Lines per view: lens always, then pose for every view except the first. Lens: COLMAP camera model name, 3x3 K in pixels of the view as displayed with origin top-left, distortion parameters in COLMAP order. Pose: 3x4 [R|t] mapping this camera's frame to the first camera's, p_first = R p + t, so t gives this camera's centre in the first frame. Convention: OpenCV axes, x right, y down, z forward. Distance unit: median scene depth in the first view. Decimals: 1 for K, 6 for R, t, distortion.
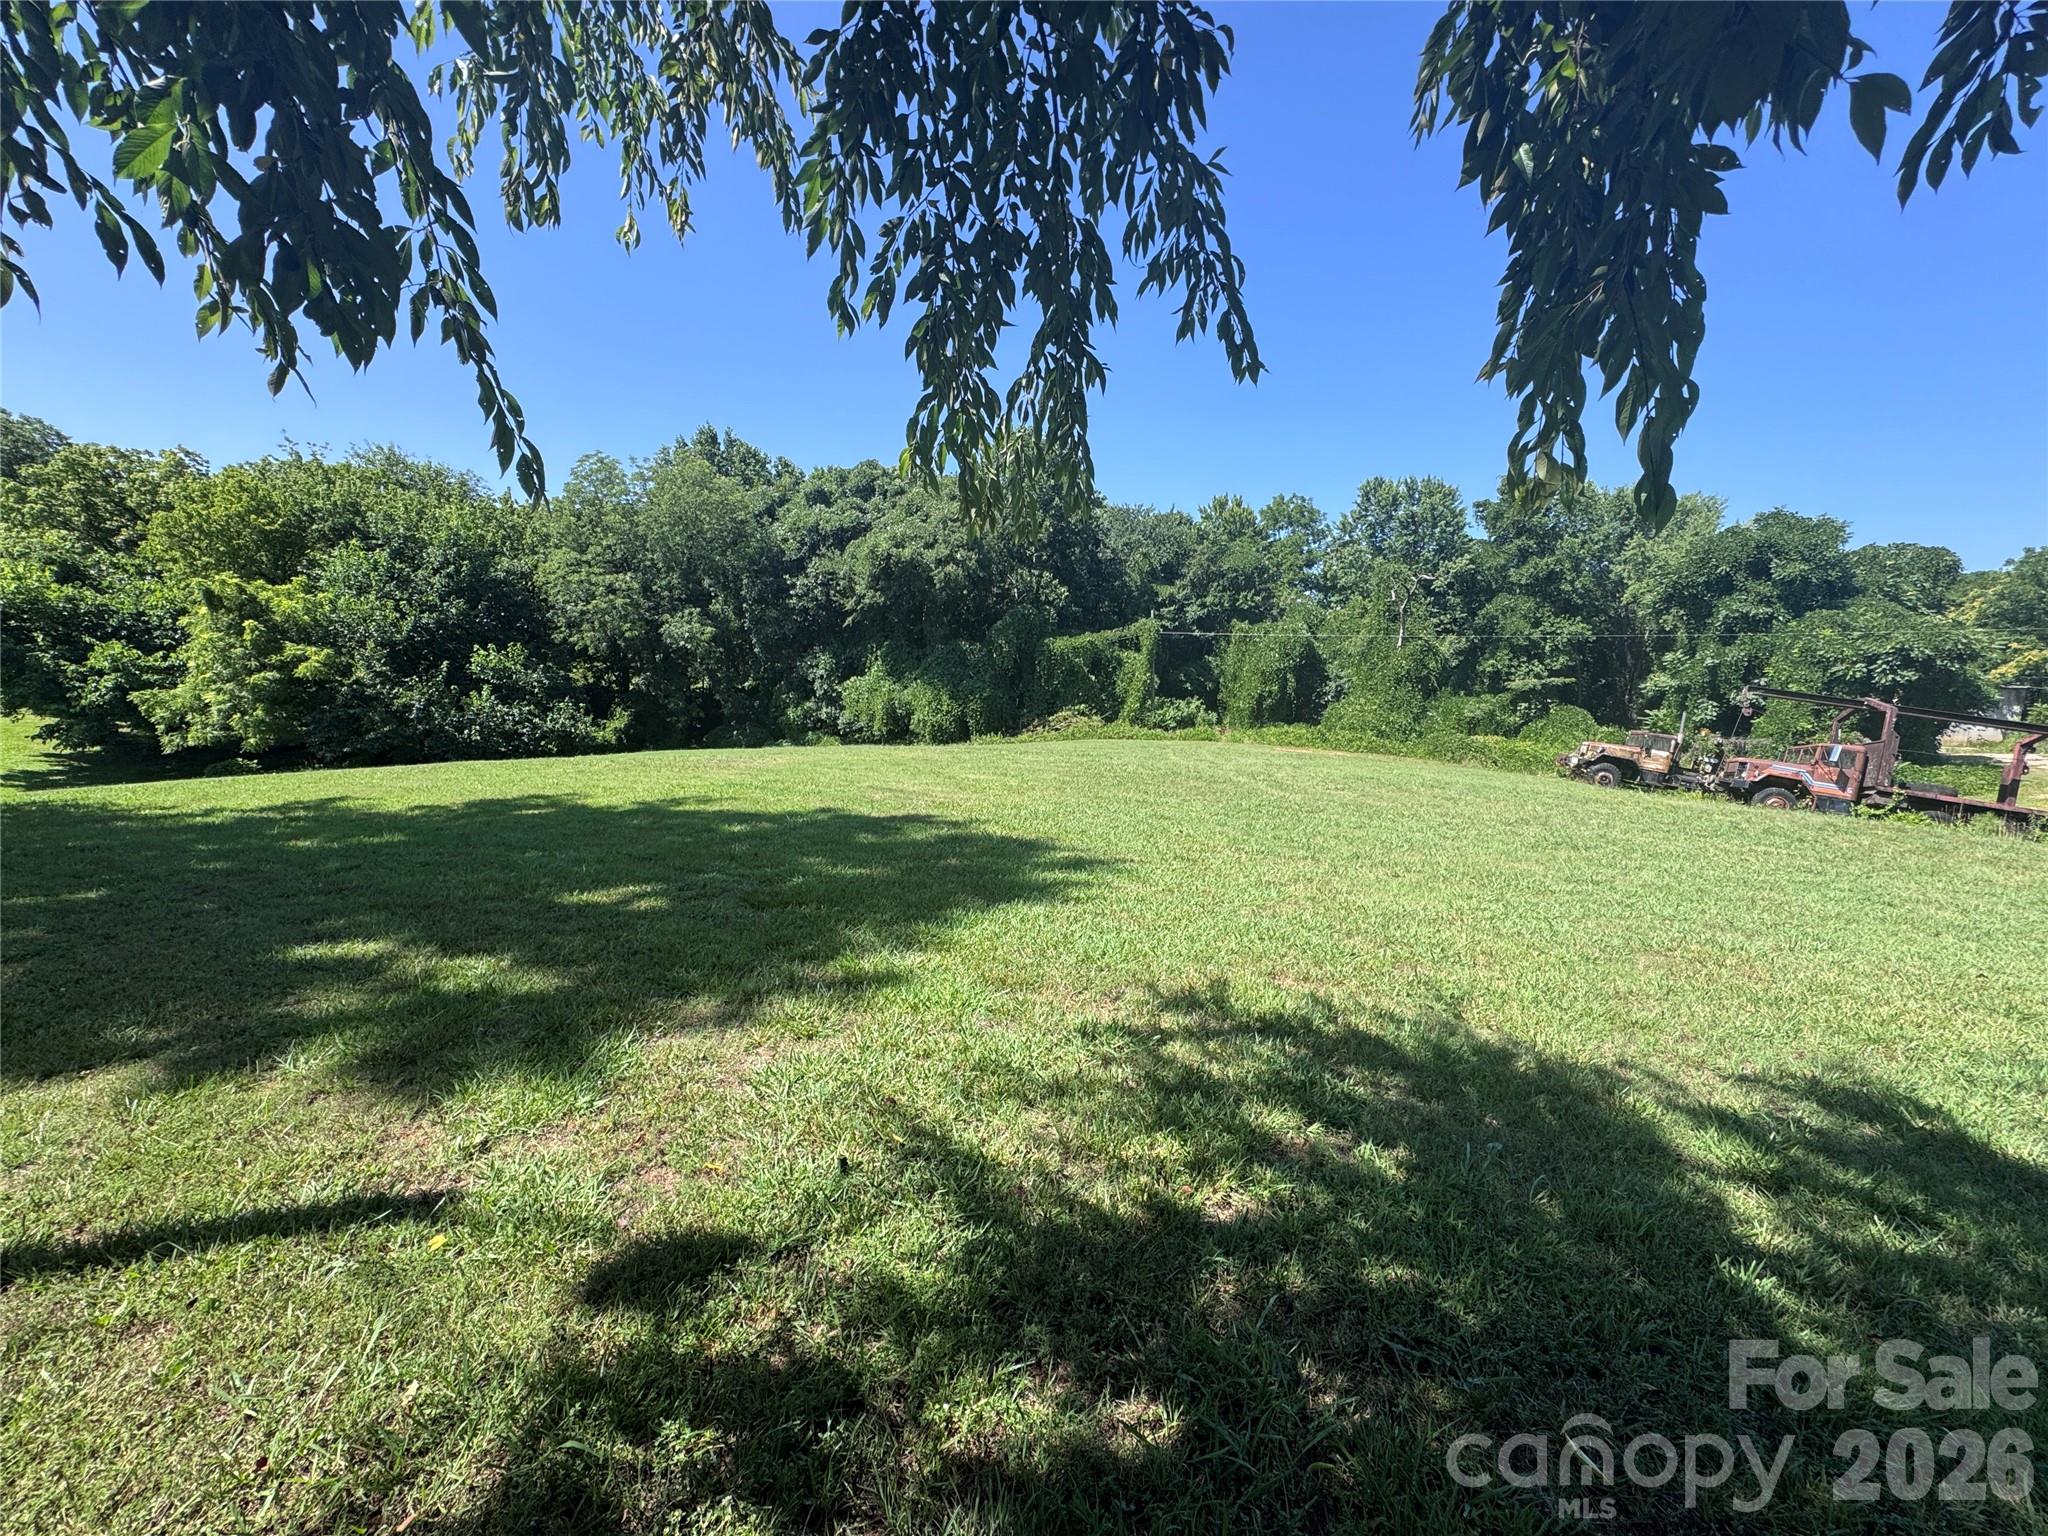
lens RADIAL K [[816.6, 0, 1022.8], [0, 816.6, 769.6], [0, 0, 1]] dist [-0.000306, 0.000251]
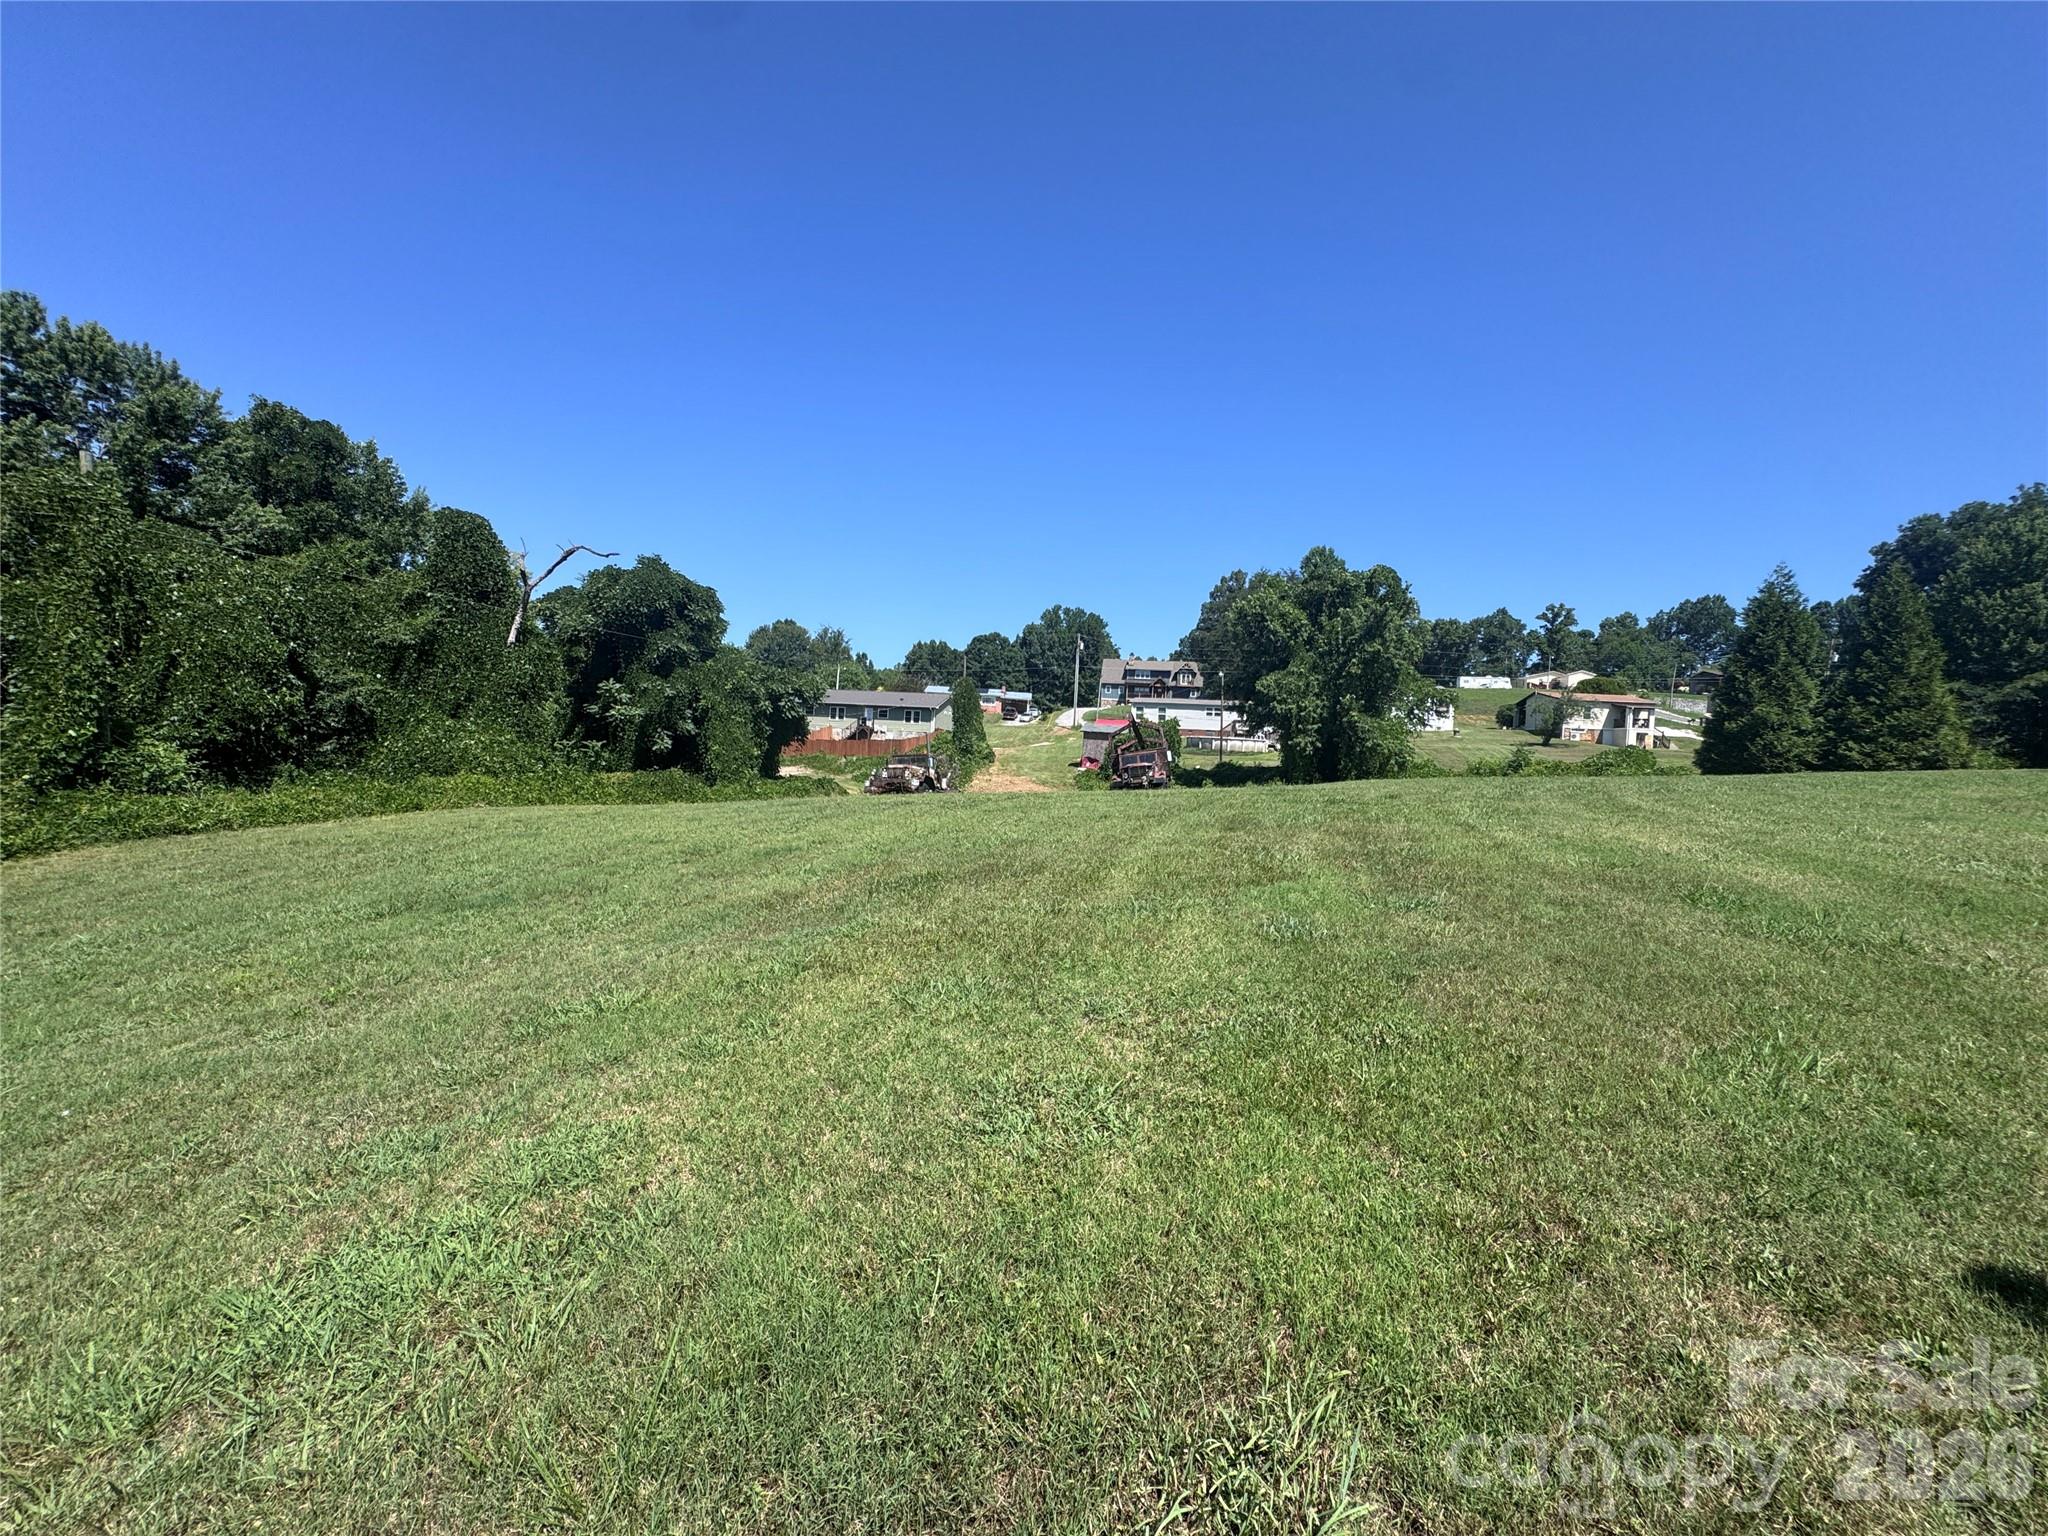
lens RADIAL K [[816.6, 0, 1020.2], [0, 816.6, 766.0], [0, 0, 1]] dist [-0.000306, 0.000251]
pose [[-0.133214, -0.035363, 0.990456, -0.225515], [0.093581, 0.994449, 0.048092, -0.043818], [-0.986659, 0.099094, -0.129165, 0.646037]]
